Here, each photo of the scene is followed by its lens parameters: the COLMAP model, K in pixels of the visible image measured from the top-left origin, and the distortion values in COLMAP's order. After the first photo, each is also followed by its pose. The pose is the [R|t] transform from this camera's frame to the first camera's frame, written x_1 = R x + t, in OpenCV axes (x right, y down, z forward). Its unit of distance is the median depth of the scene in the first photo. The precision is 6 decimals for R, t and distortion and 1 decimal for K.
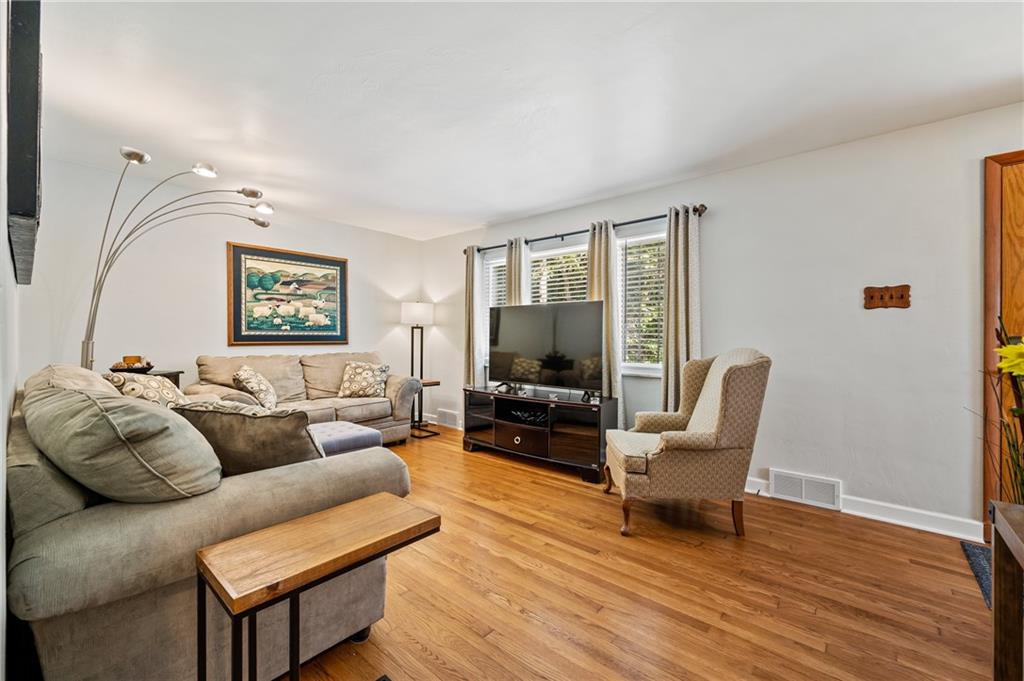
lens RADIAL K [[421.3, 0, 511.4], [0, 421.3, 340.5], [0, 0, 1]] dist [0.009182, 0.000010]
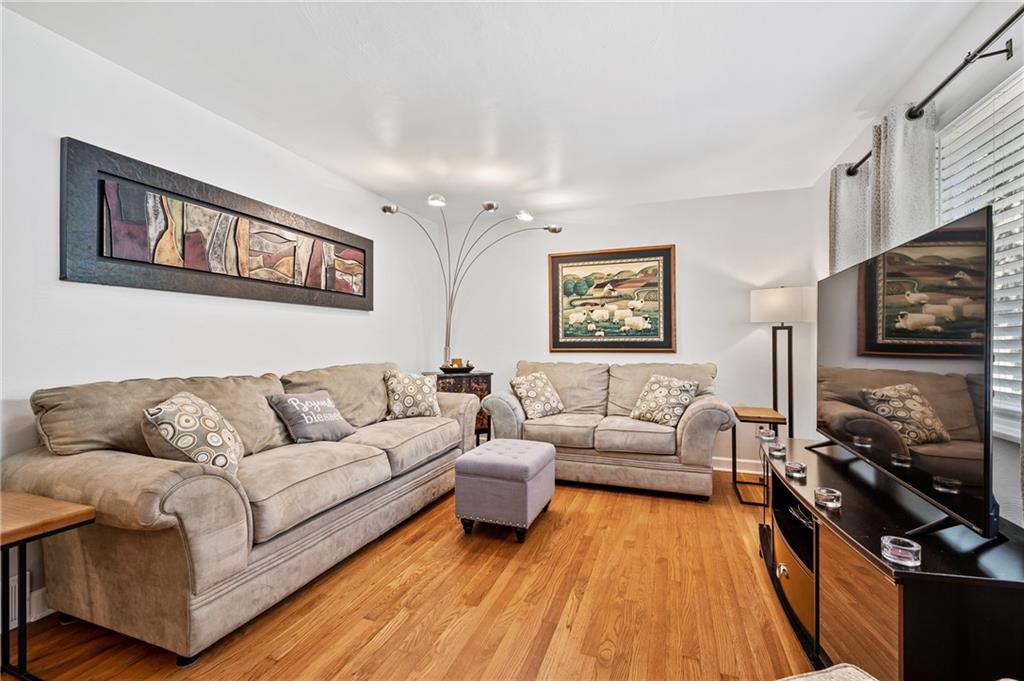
lens RADIAL K [[440.7, 0, 507.8], [0, 440.7, 337.2], [0, 0, 1]] dist [0.001391, -0.001022]
pose [[0.361217, -0.019832, -0.932271, 0.297755], [-0.004655, 0.999723, -0.023070, 0.000676], [0.932470, 0.012673, 0.361024, 0.470931]]
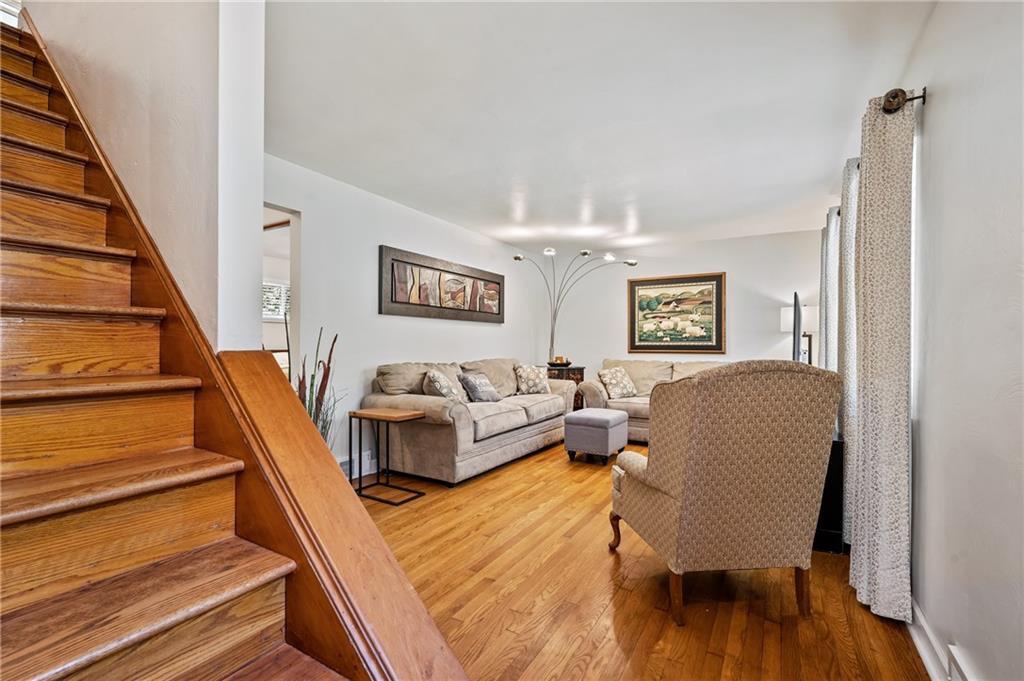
lens RADIAL K [[440.7, 0, 510.1], [0, 440.7, 346.4], [0, 0, 1]] dist [0.001391, -0.001022]
pose [[0.180348, -0.003231, -0.983598, 0.665288], [-0.012901, 0.999901, -0.005650, 0.004416], [0.983518, 0.013708, 0.180288, 0.321078]]
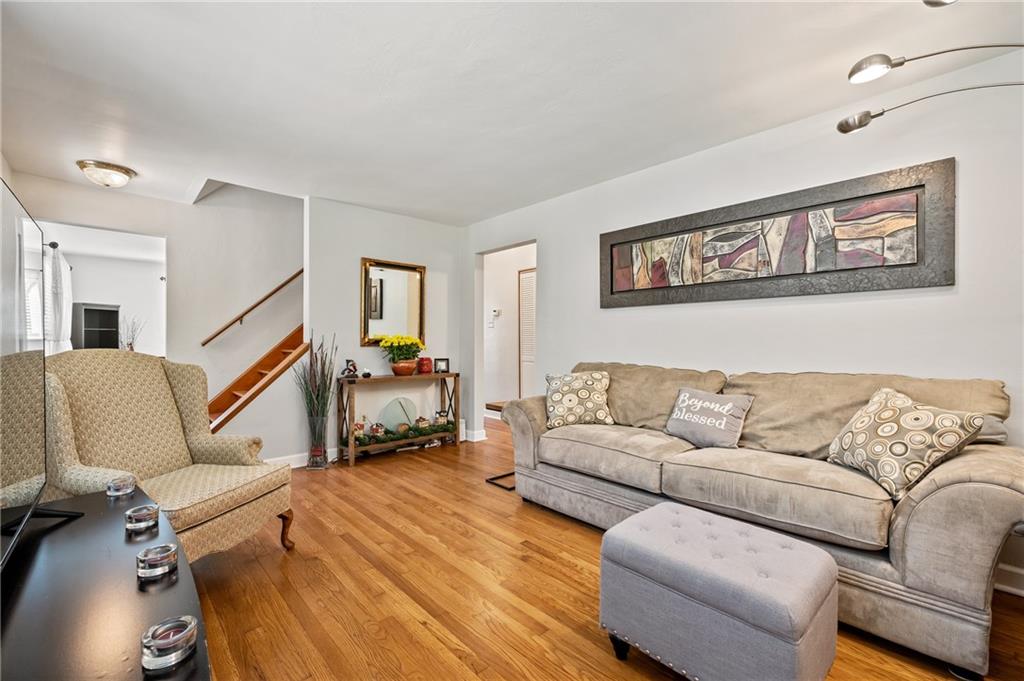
lens RADIAL K [[440.7, 0, 524.6], [0, 440.7, 340.1], [0, 0, 1]] dist [0.001391, -0.001022]
pose [[-0.996440, -0.007619, 0.083958, -0.182298], [-0.006944, 0.999941, 0.008329, -0.009299], [-0.084016, 0.007717, -0.996434, 1.060910]]
